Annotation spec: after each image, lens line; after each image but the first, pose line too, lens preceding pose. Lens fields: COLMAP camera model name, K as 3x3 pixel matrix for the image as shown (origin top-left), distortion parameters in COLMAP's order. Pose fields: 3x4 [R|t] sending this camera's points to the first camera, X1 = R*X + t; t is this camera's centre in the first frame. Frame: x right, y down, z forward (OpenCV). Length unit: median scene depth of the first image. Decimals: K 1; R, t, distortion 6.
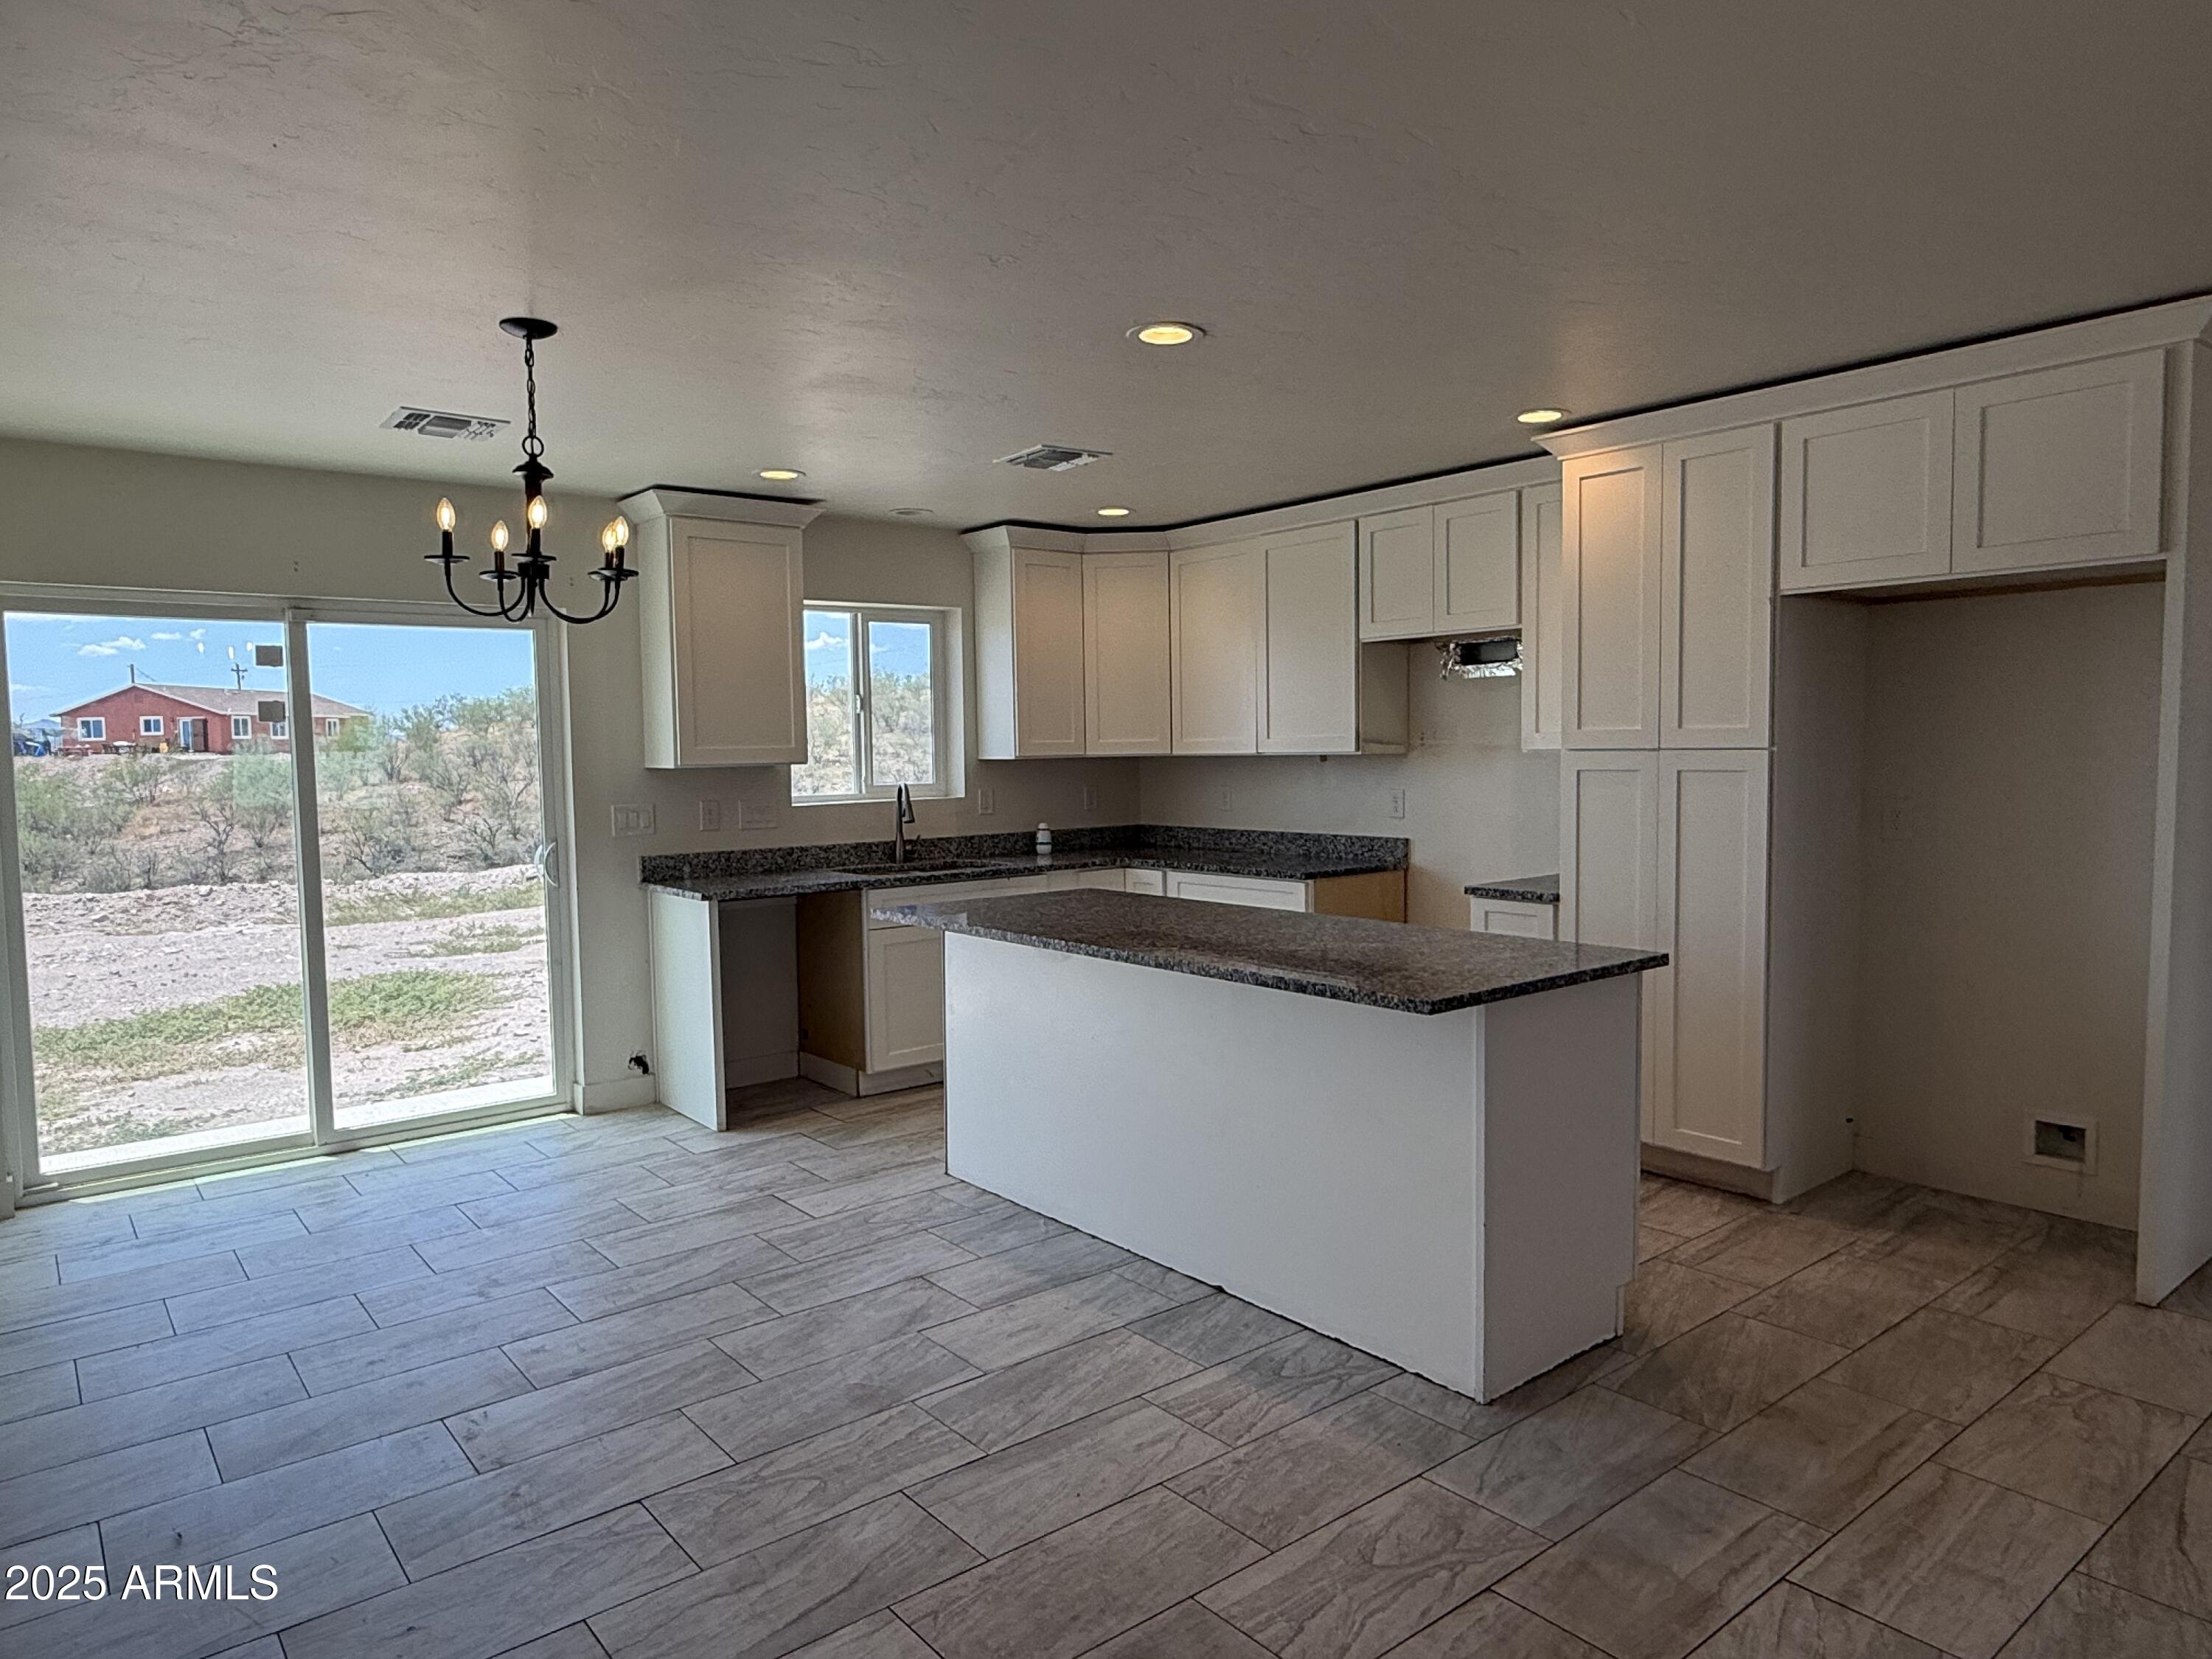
lens RADIAL K [[1407.9, 0, 1090.3], [0, 1407.9, 817.0], [0, 0, 1]] dist [0.004645, -0.000947]
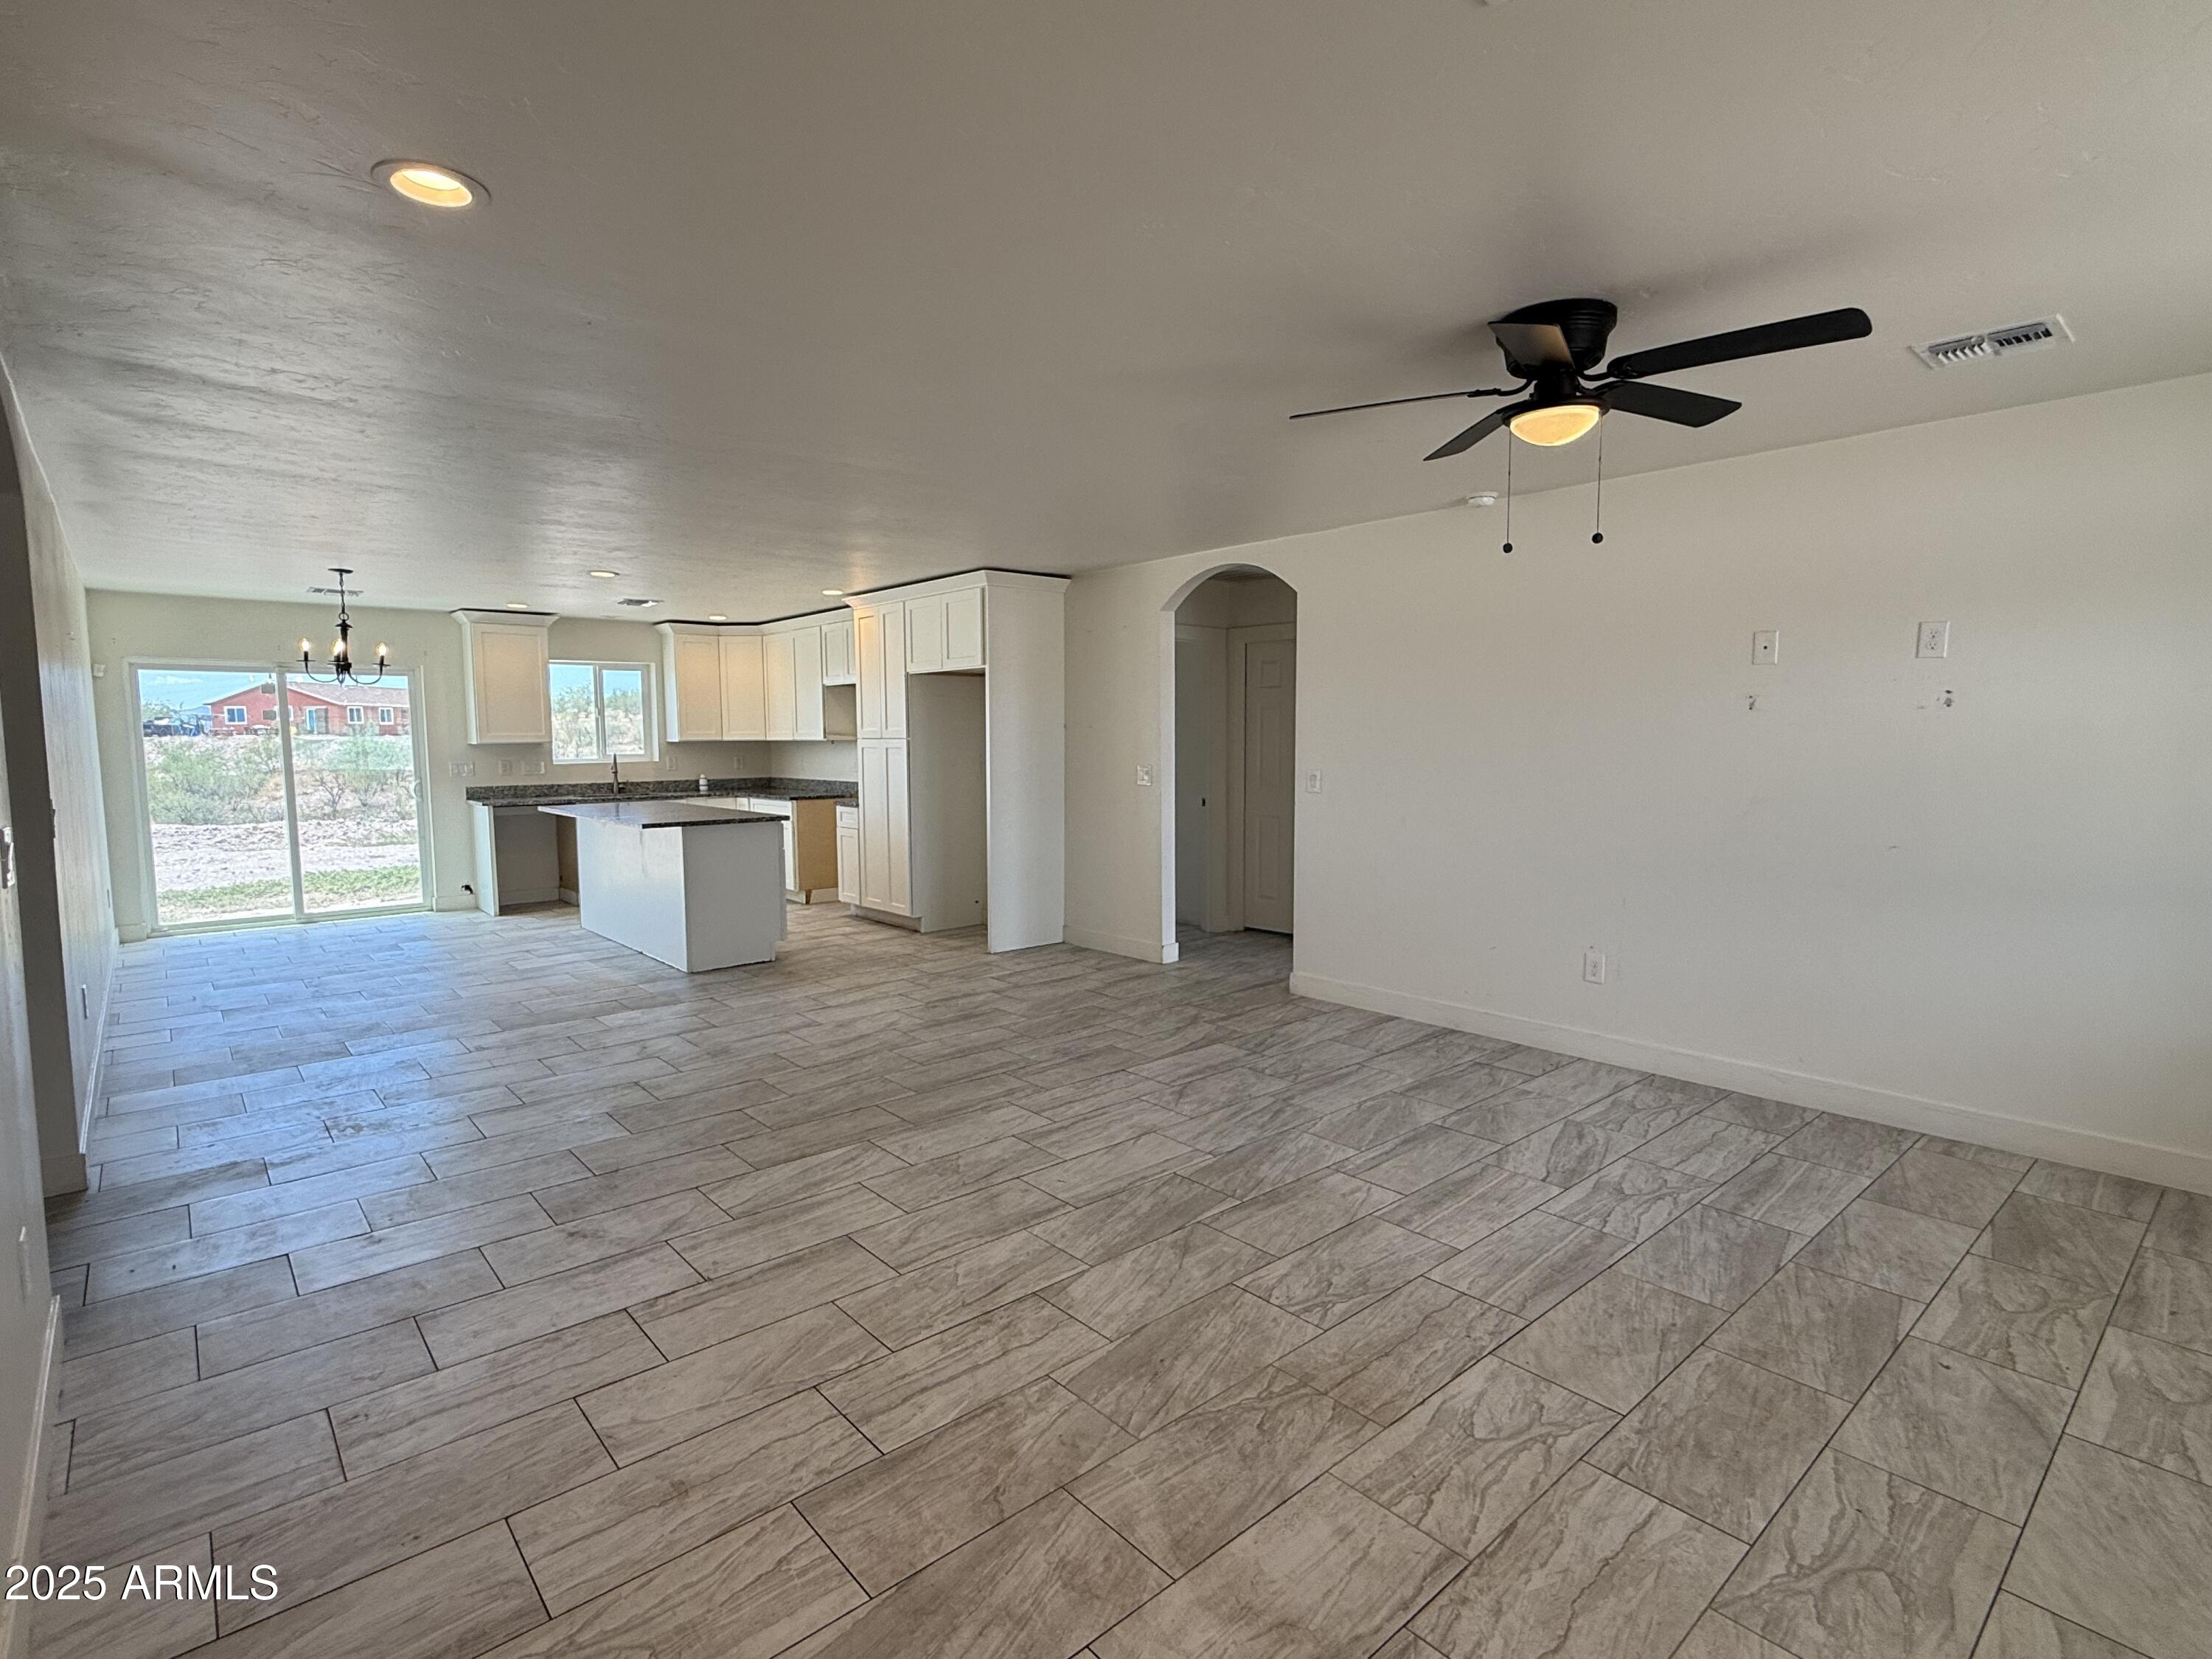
lens RADIAL K [[1089.1, 0, 1100.2], [0, 1089.1, 827.9], [0, 0, 1]] dist [0.000888, 0.001352]
pose [[0.998686, 0.004237, 0.051072, 0.490742], [-0.005998, 0.999391, 0.034363, 0.025322], [-0.050895, -0.034625, 0.998104, -0.592900]]
